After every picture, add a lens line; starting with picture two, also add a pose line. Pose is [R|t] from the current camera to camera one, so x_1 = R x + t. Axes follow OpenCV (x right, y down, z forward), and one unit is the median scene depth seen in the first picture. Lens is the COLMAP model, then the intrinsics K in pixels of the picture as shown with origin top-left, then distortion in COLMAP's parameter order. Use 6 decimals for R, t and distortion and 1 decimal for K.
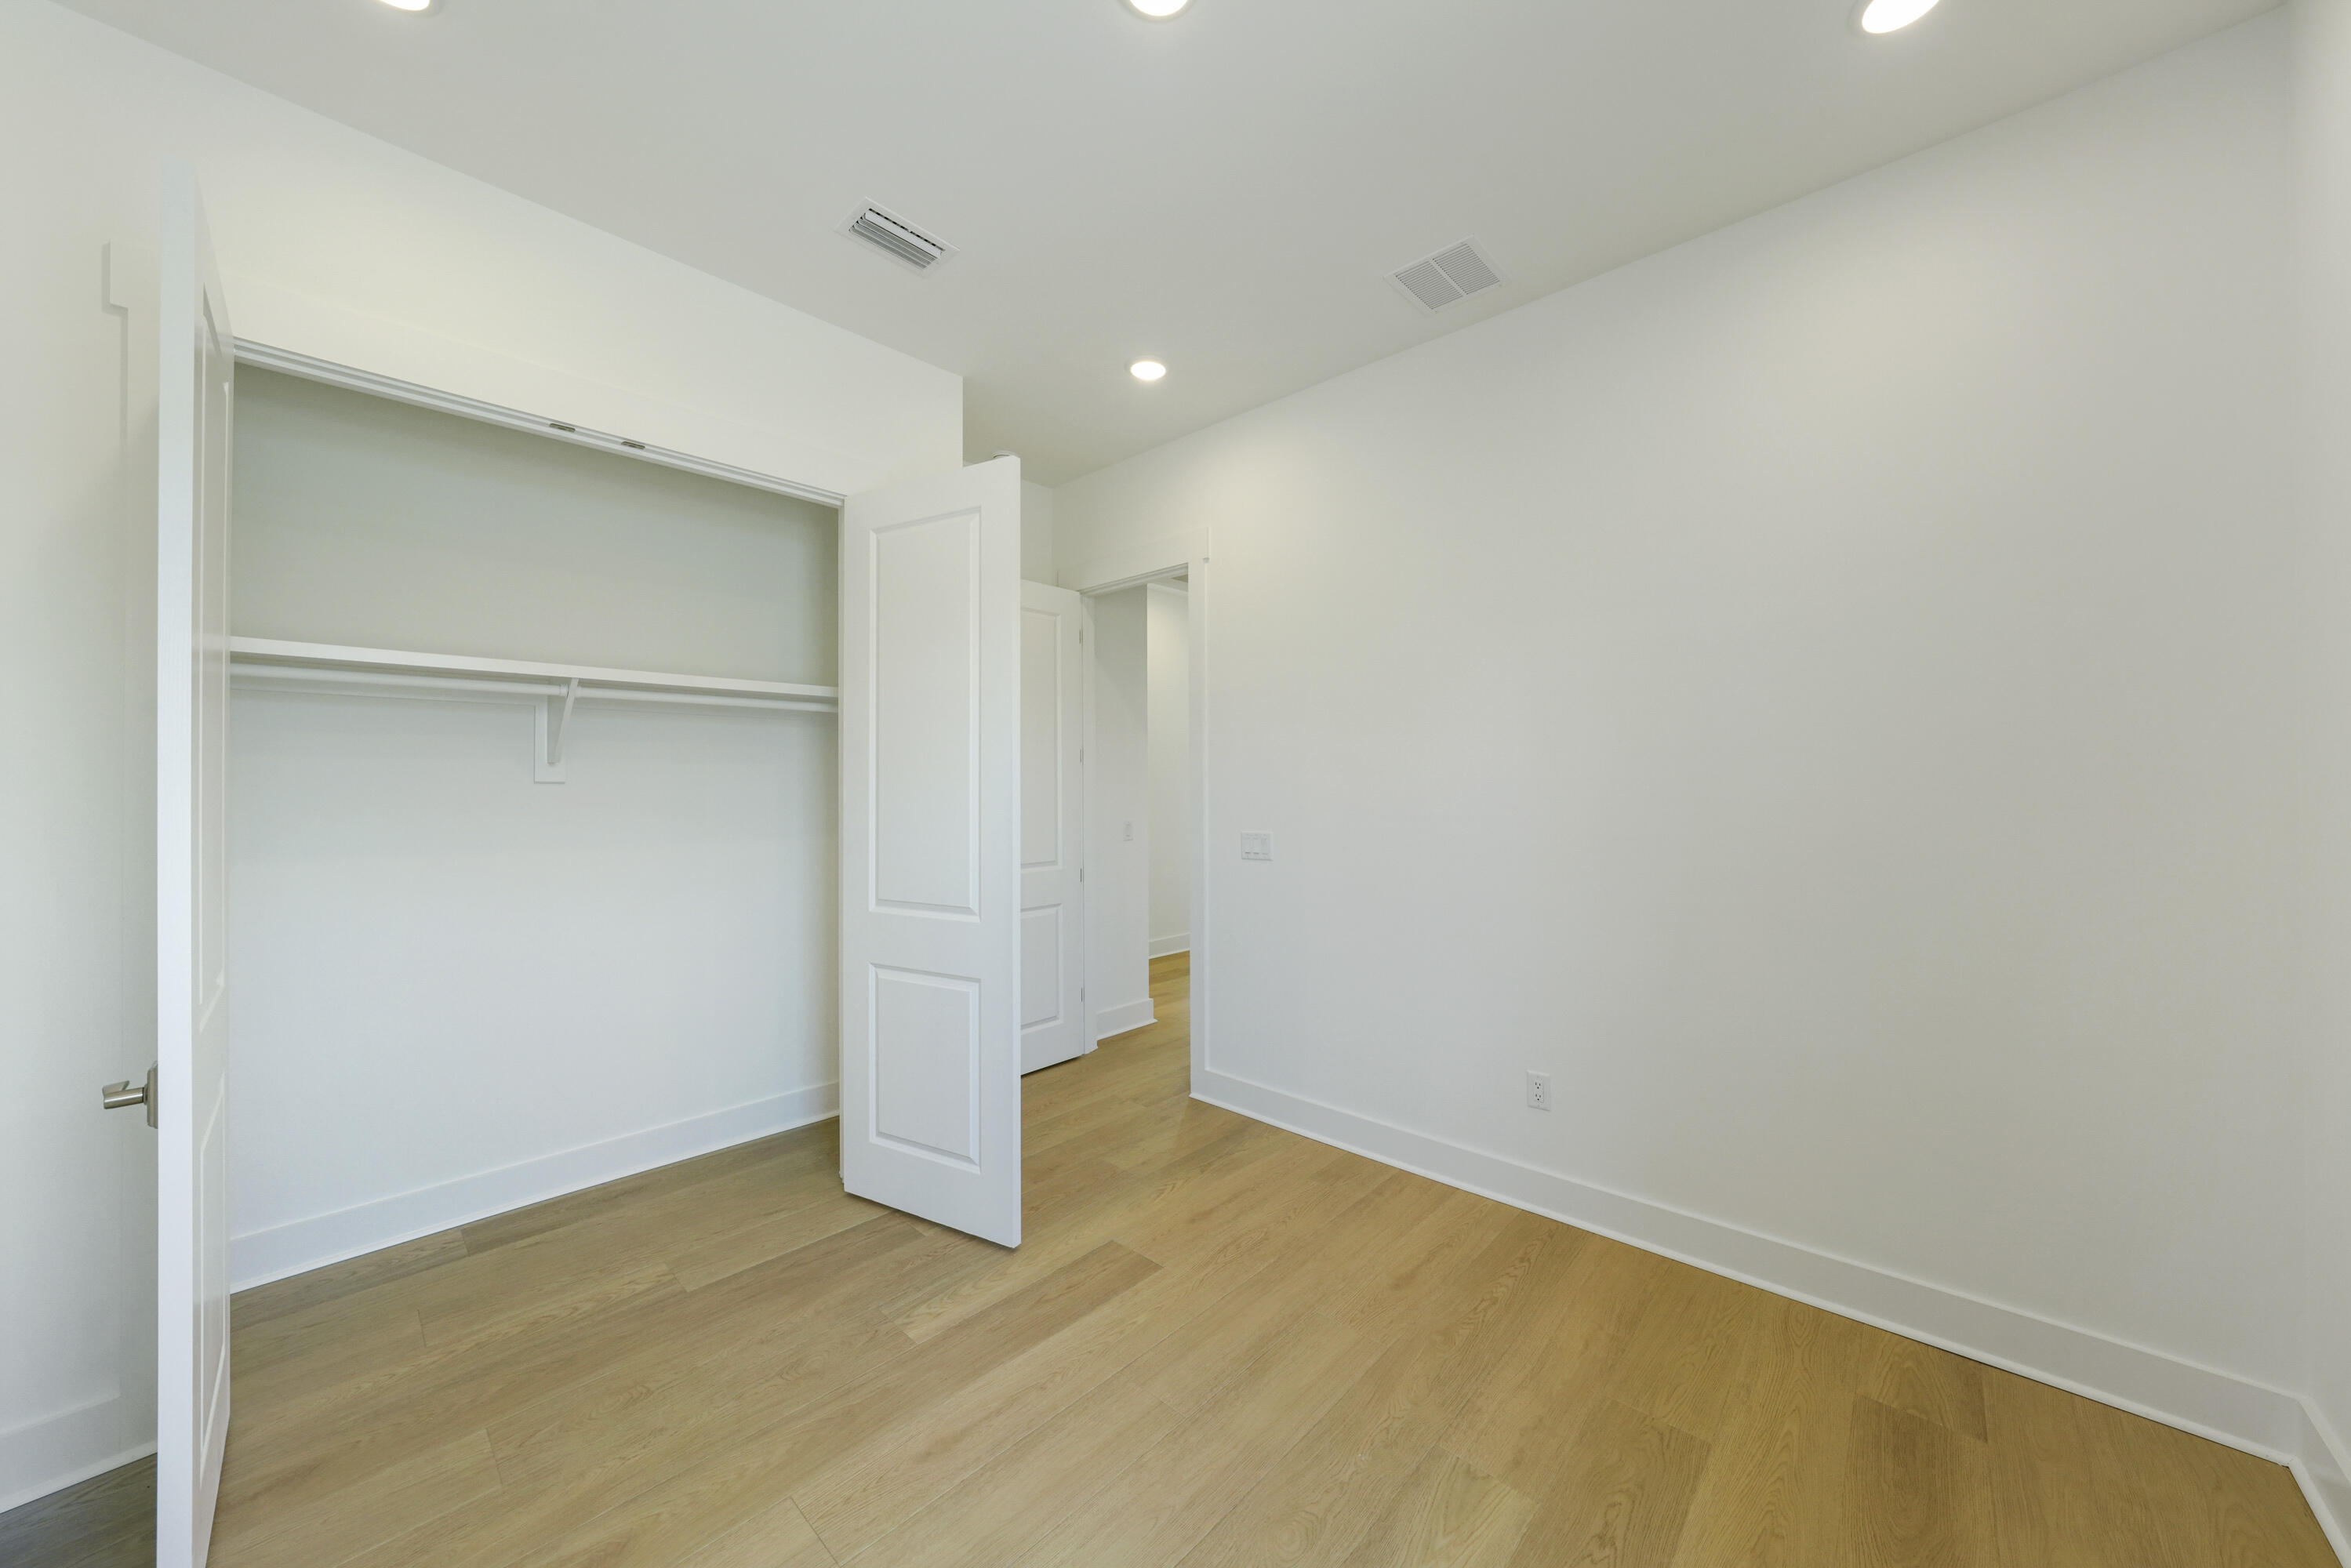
lens RADIAL K [[856.2, 0, 1171.7], [0, 856.2, 787.0], [0, 0, 1]] dist [-0.019494, 0.002143]
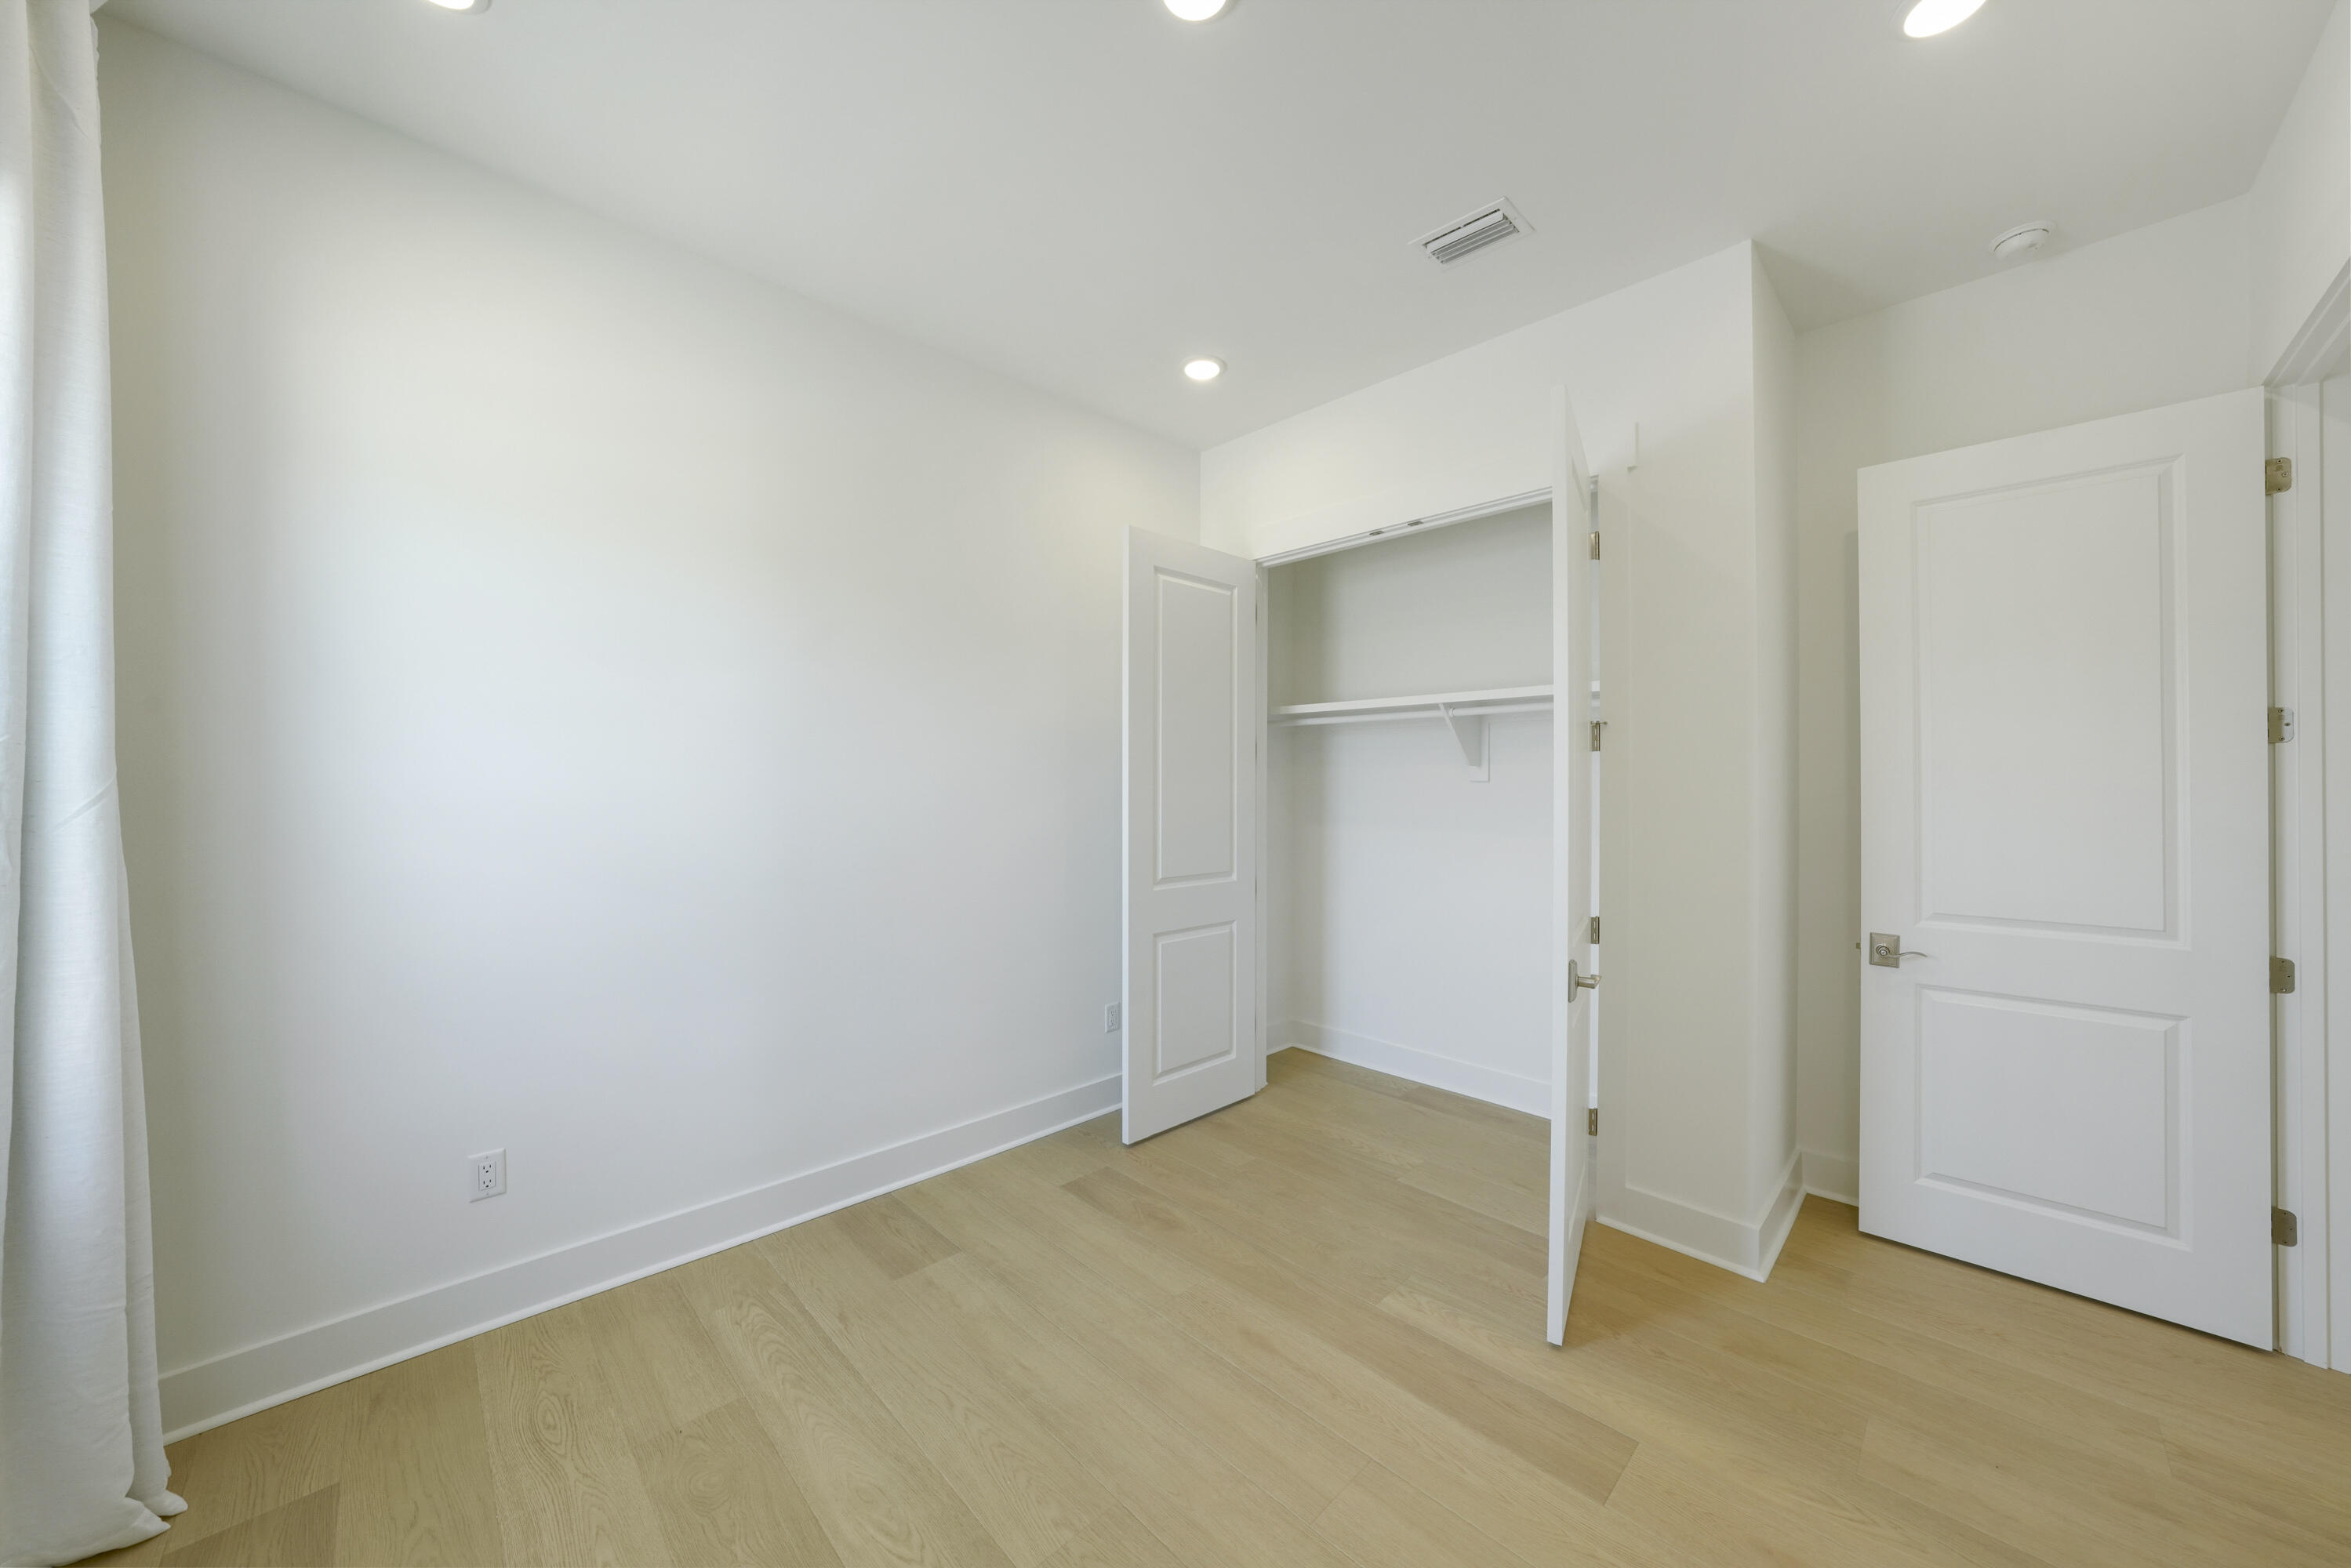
lens RADIAL K [[823.9, 0, 1171.9], [0, 823.9, 781.1], [0, 0, 1]] dist [-0.009241, 0.000204]
pose [[-0.065171, -0.000017, -0.997874, 0.674104], [-0.000836, 1.000000, 0.000037, -0.005542], [0.997874, 0.000837, -0.065171, 0.725178]]
